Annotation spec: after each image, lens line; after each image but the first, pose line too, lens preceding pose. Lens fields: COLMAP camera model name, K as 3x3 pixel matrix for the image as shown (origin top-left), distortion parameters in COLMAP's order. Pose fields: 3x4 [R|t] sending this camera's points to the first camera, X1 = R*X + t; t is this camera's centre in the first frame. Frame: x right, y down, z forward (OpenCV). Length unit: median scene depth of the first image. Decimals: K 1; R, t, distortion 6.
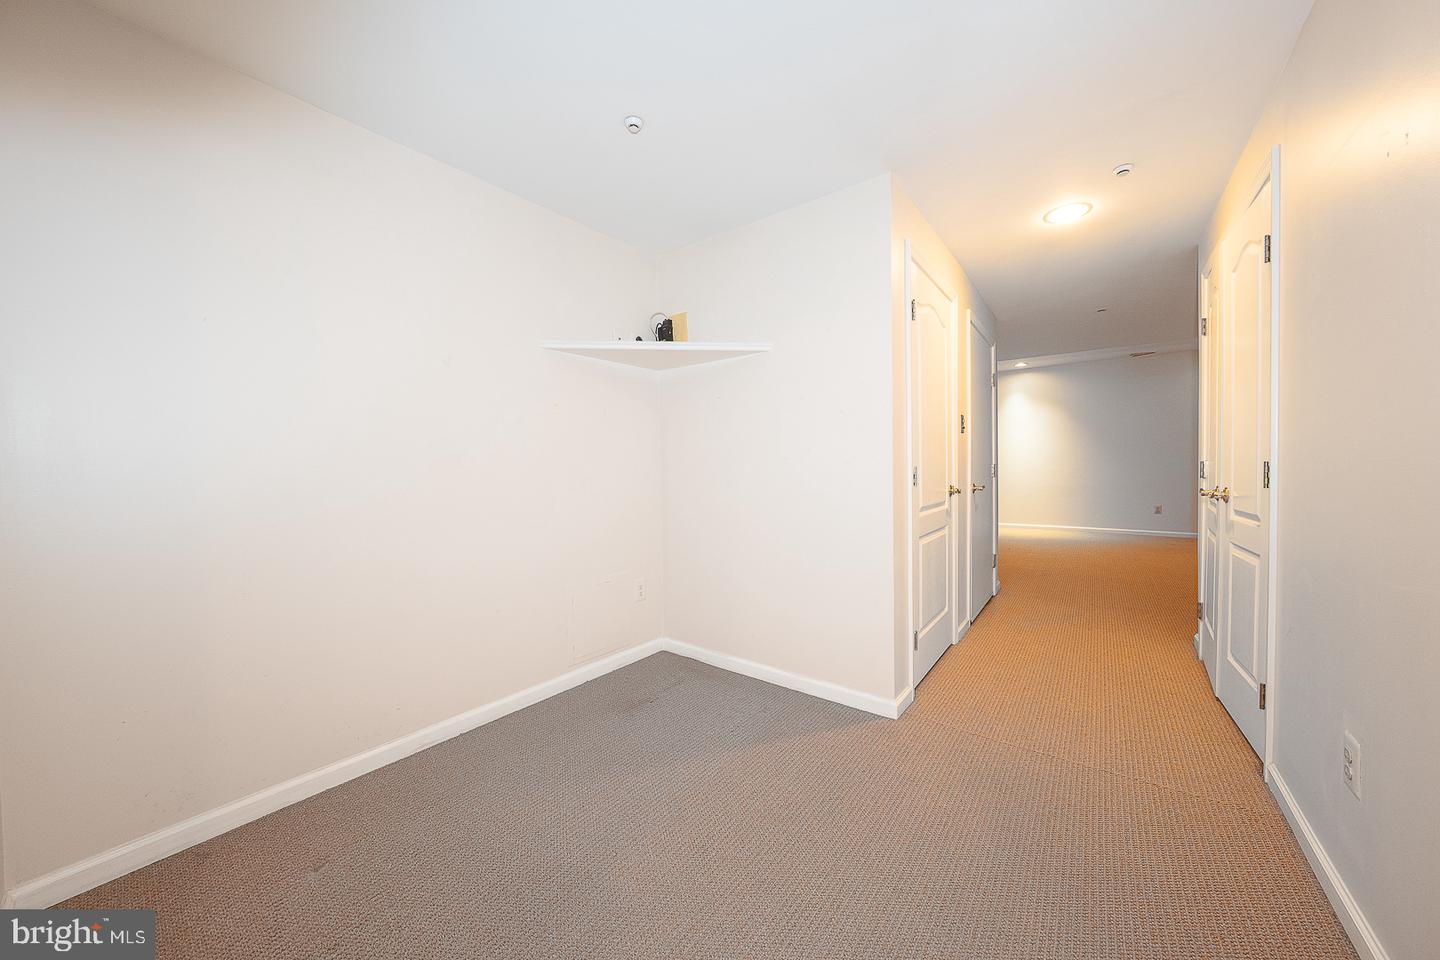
lens RADIAL K [[494.4, 0, 719.9], [0, 494.4, 476.5], [0, 0, 1]] dist [-0.030418, 0.005871]
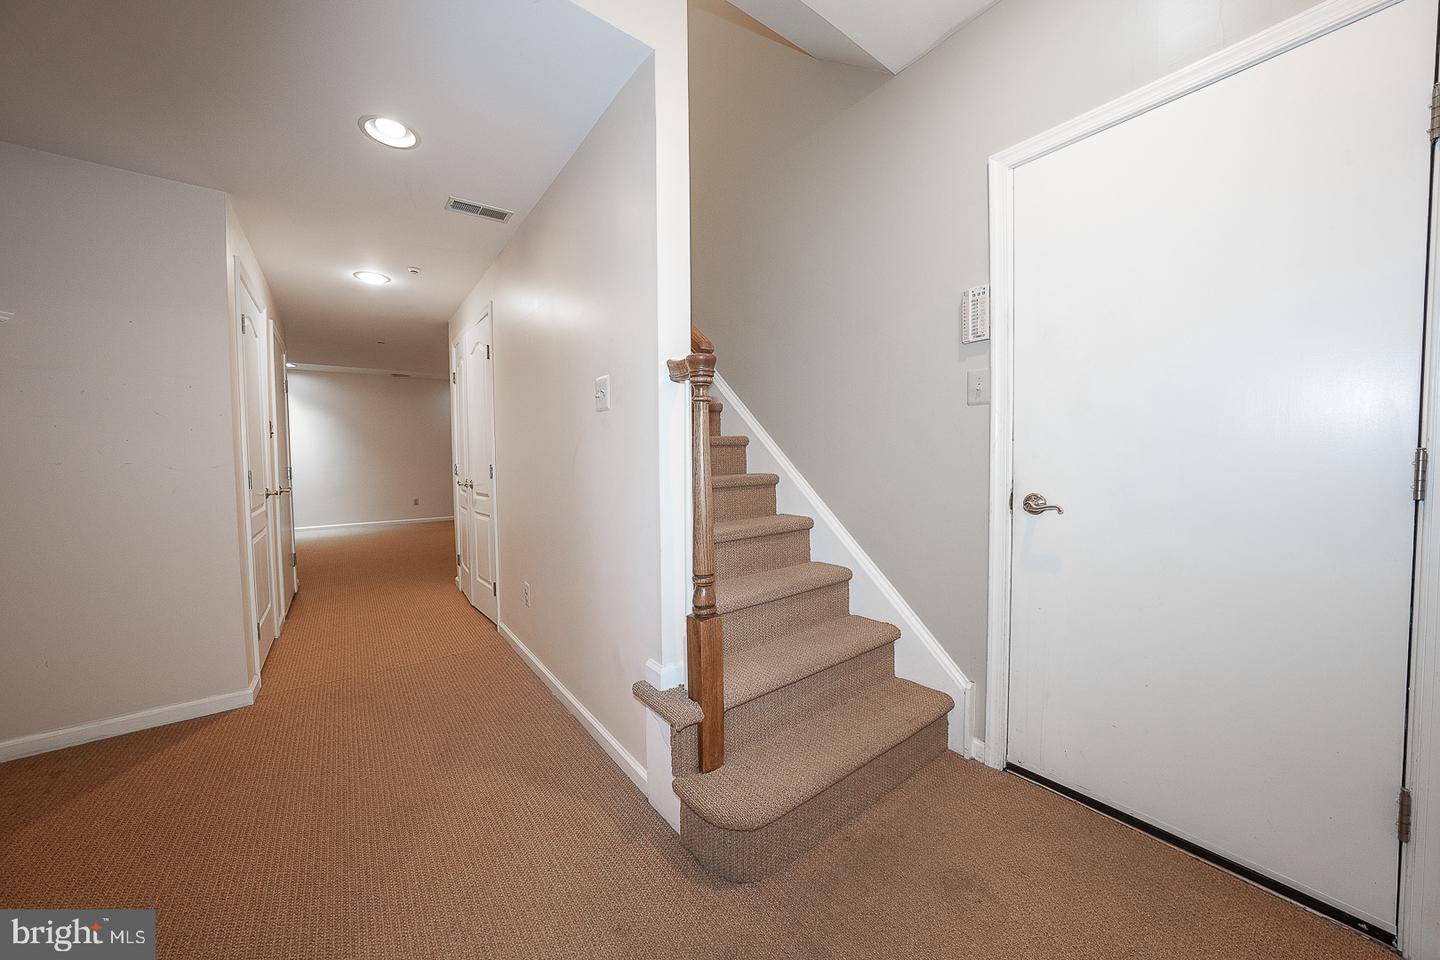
lens RADIAL K [[494.4, 0, 719.9], [0, 494.4, 476.5], [0, 0, 1]] dist [-0.030418, 0.005871]
pose [[0.250165, -0.027240, 0.967820, -0.318955], [0.031490, 0.999304, 0.019987, 0.003767], [-0.967691, 0.025476, 0.250849, -0.222300]]
